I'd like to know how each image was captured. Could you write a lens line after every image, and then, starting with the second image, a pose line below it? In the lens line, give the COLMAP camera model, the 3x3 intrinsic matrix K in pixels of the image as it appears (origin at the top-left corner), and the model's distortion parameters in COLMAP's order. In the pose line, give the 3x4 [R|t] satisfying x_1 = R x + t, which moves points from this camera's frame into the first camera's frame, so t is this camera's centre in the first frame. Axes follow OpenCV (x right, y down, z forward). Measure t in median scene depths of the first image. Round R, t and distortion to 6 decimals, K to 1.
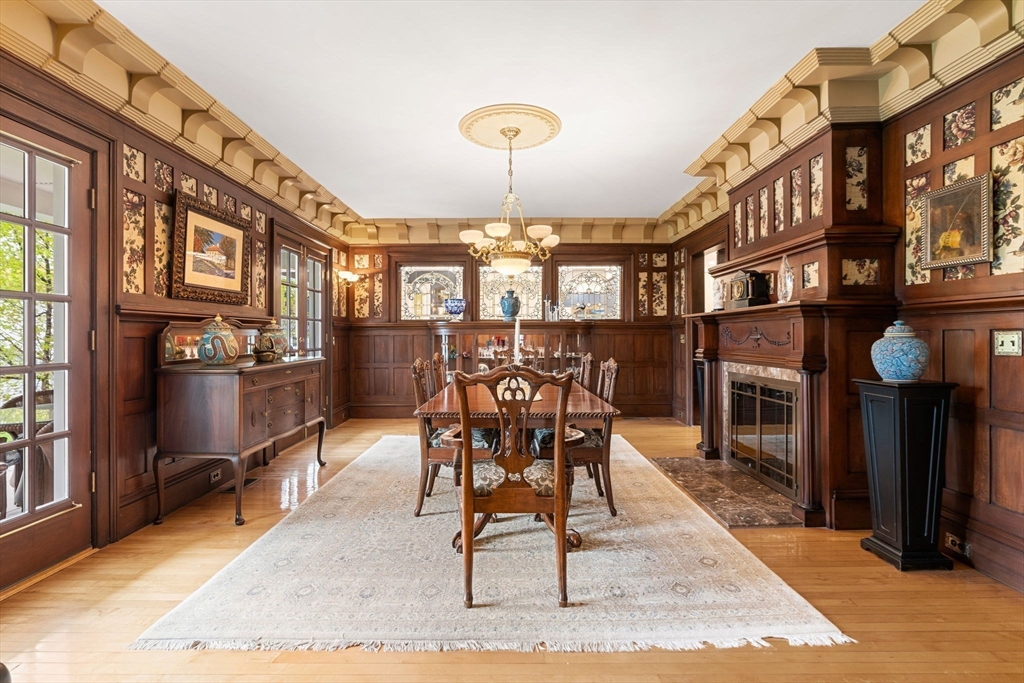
lens RADIAL K [[461.2, 0, 513.6], [0, 461.2, 336.6], [0, 0, 1]] dist [-0.011694, 0.003693]
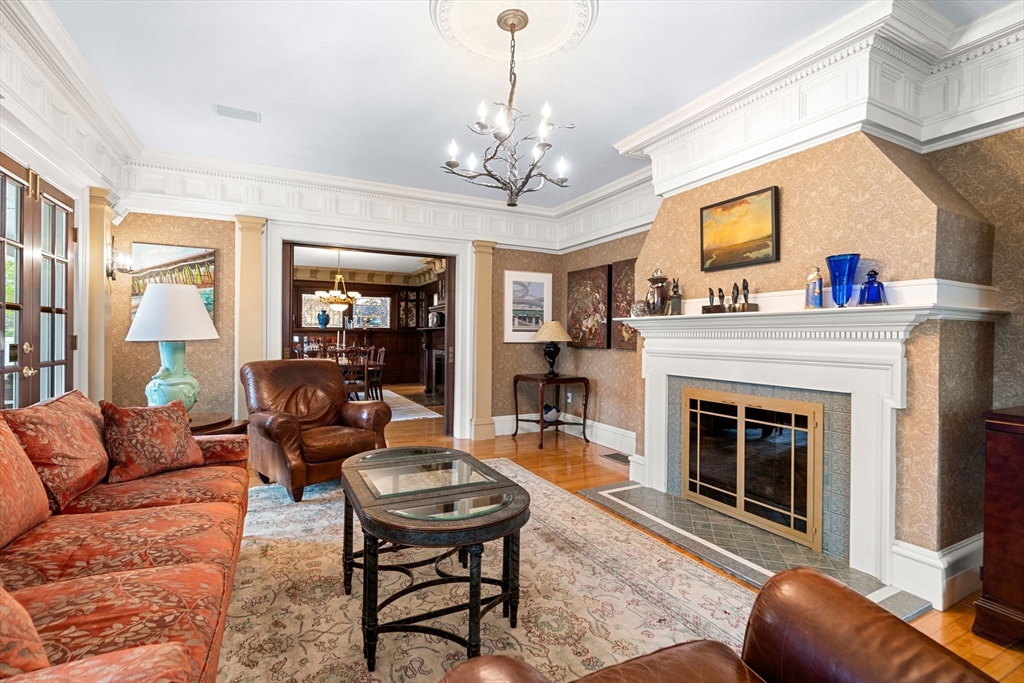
lens RADIAL K [[461.2, 0, 511.9], [0, 461.2, 341.2], [0, 0, 1]] dist [-0.011694, 0.003693]
pose [[0.889196, 0.008279, 0.457452, -0.157839], [-0.010570, 0.999941, 0.002450, 0.002351], [-0.457405, -0.007013, 0.889231, -0.784150]]
